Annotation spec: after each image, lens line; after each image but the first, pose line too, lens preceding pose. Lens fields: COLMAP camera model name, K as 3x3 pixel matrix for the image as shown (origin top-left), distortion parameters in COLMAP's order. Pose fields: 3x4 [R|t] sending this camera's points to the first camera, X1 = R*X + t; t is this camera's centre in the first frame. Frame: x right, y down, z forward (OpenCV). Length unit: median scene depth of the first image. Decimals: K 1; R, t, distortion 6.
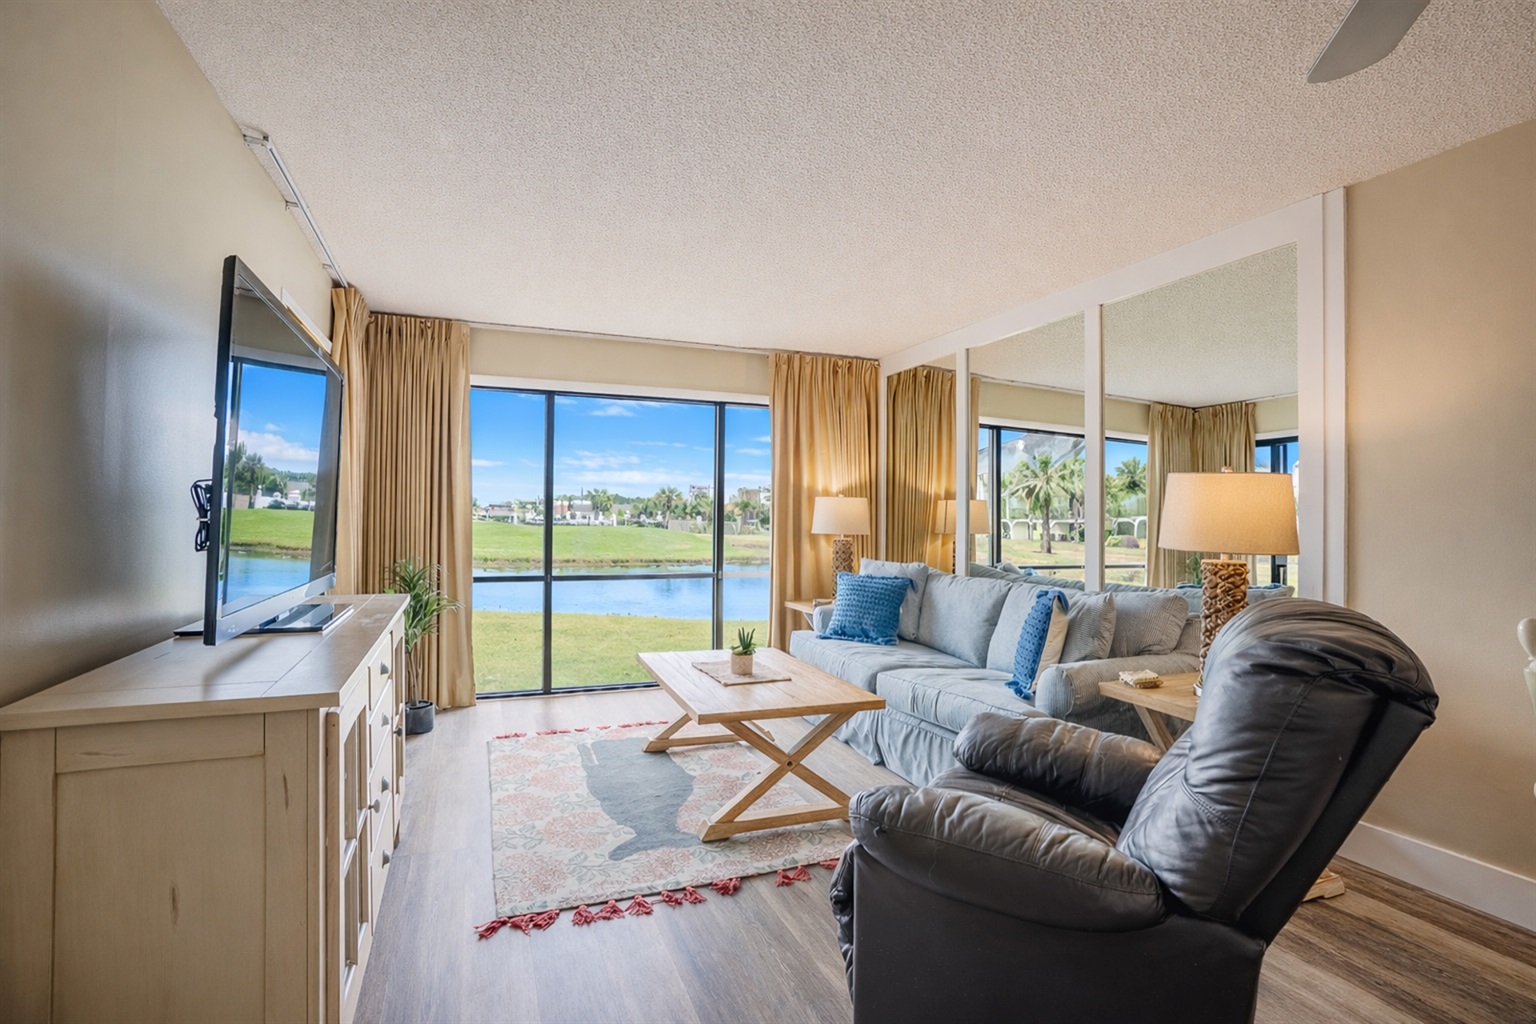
lens RADIAL K [[728.3, 0, 773.5], [0, 728.3, 511.4], [0, 0, 1]] dist [-0.073238, 0.028267]
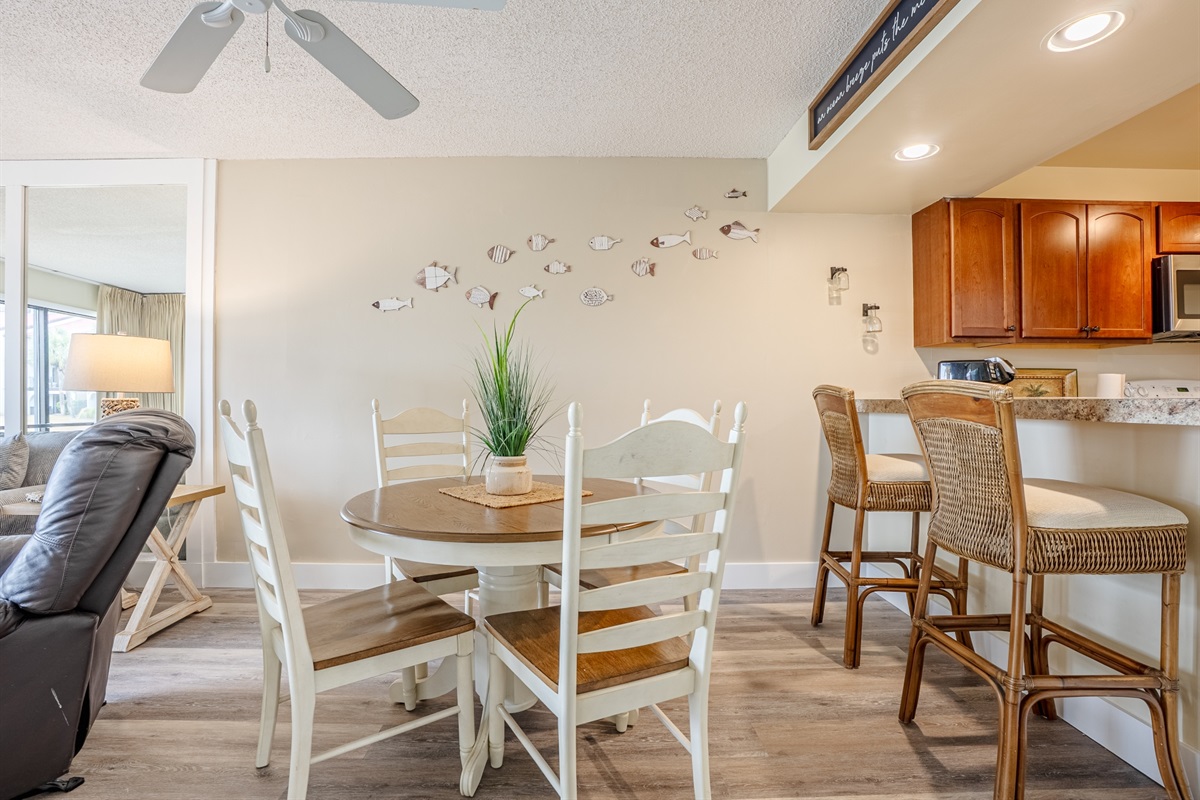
lens RADIAL K [[557.7, 0, 582.6], [0, 557.7, 398.9], [0, 0, 1]] dist [-0.070259, 0.025246]
pose [[0.363345, -0.013855, 0.931552, -0.019725], [-0.009621, 0.999780, 0.018622, 0.089039], [-0.931605, -0.015728, 0.363132, -0.460009]]
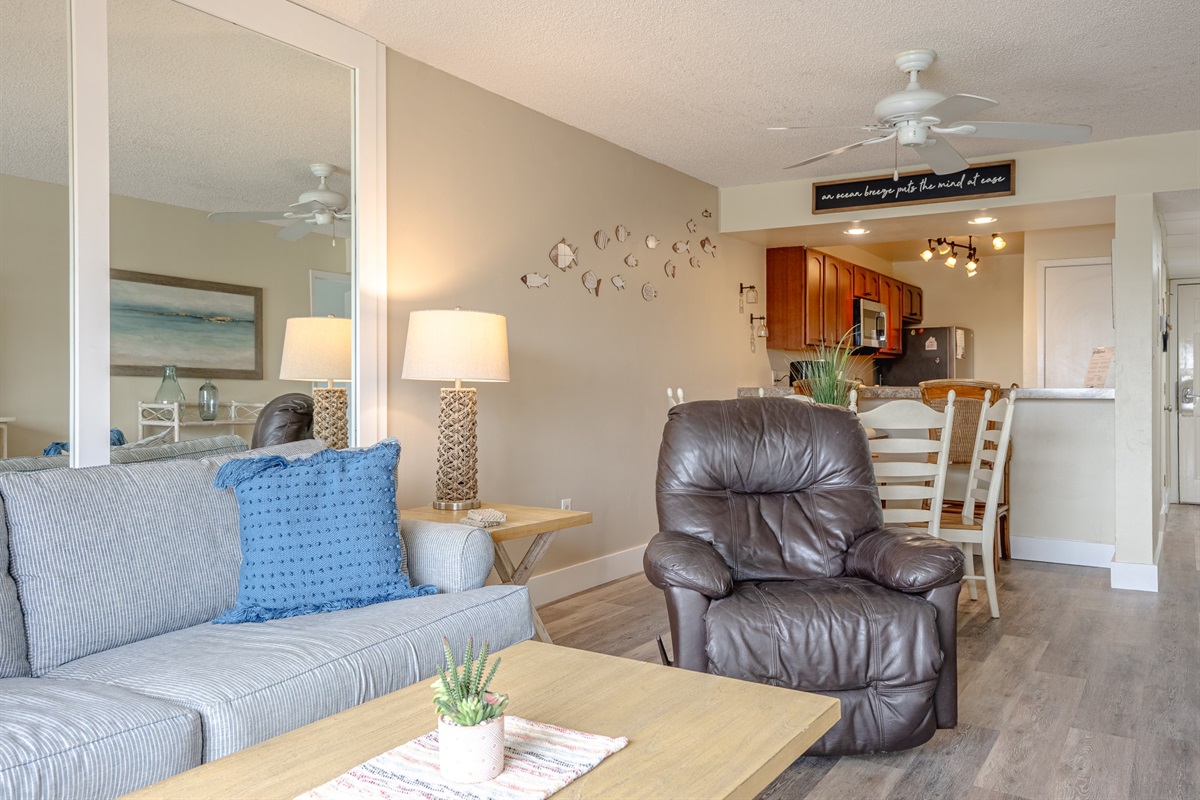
lens RADIAL K [[974.8, 0, 596.9], [0, 974.8, 384.0], [0, 0, 1]] dist [-0.007411, 0.081814]
pose [[-0.600362, -0.011980, 0.799639, -1.602987], [-0.021475, 0.999769, -0.001146, 0.136413], [-0.799440, -0.017860, -0.600480, 4.511164]]
